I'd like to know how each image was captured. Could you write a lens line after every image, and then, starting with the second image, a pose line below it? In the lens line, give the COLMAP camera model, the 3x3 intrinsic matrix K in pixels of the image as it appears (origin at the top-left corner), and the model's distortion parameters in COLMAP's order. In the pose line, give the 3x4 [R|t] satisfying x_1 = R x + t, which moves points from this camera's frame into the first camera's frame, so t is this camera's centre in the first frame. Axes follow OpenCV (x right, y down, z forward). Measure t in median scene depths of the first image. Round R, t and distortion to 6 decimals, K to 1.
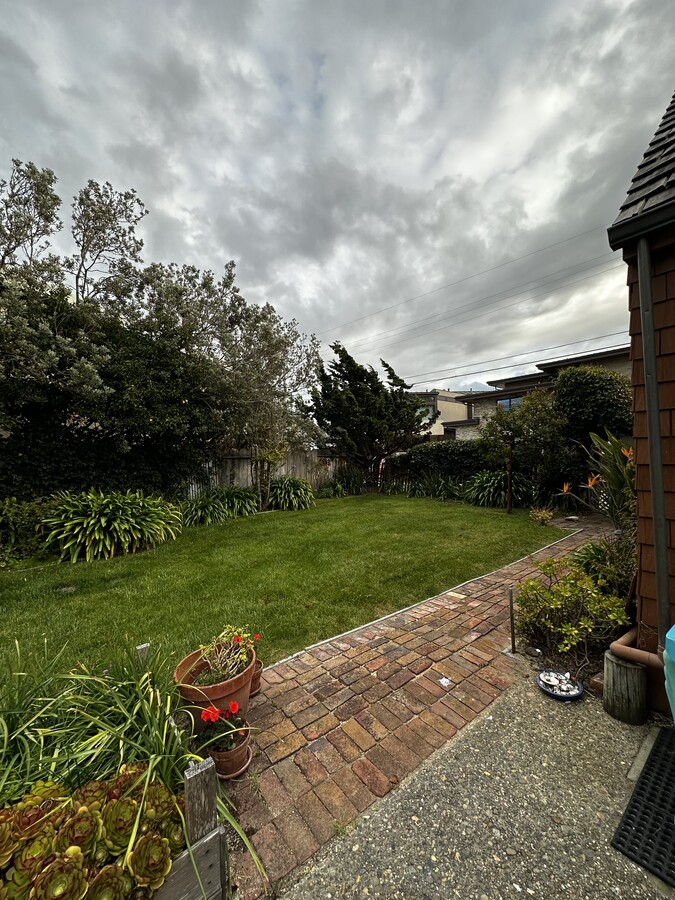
lens RADIAL K [[356.9, 0, 338.6], [0, 356.9, 450.1], [0, 0, 1]] dist [-0.002623, 0.000314]
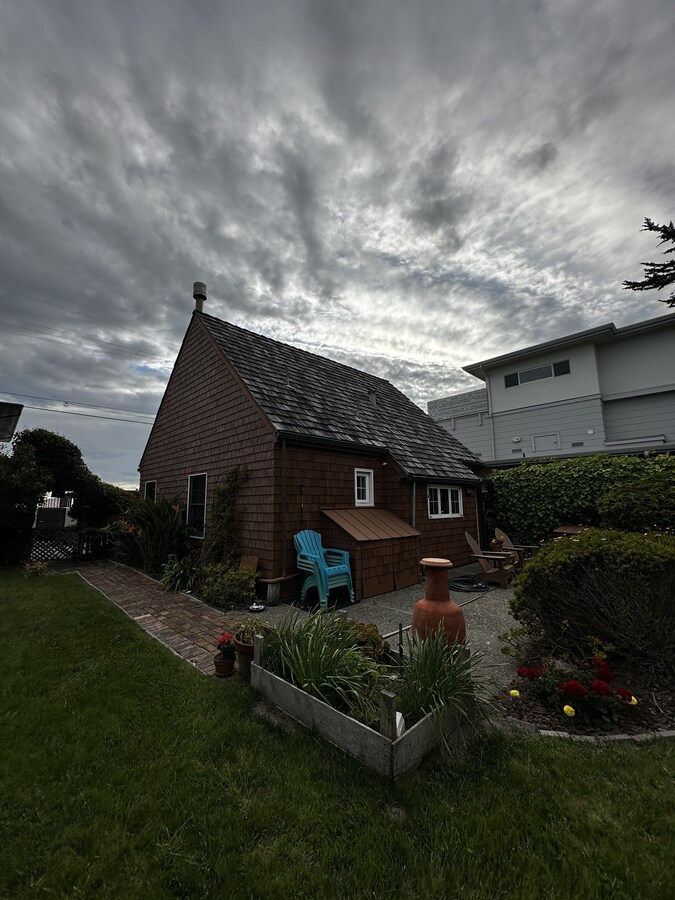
lens RADIAL K [[356.9, 0, 337.5], [0, 356.9, 447.3], [0, 0, 1]] dist [-0.002623, 0.000314]
pose [[-0.092362, 0.174973, 0.980231, -1.365545], [-0.007254, 0.984295, -0.176382, 0.029818], [-0.995699, -0.023402, -0.089642, 0.523007]]
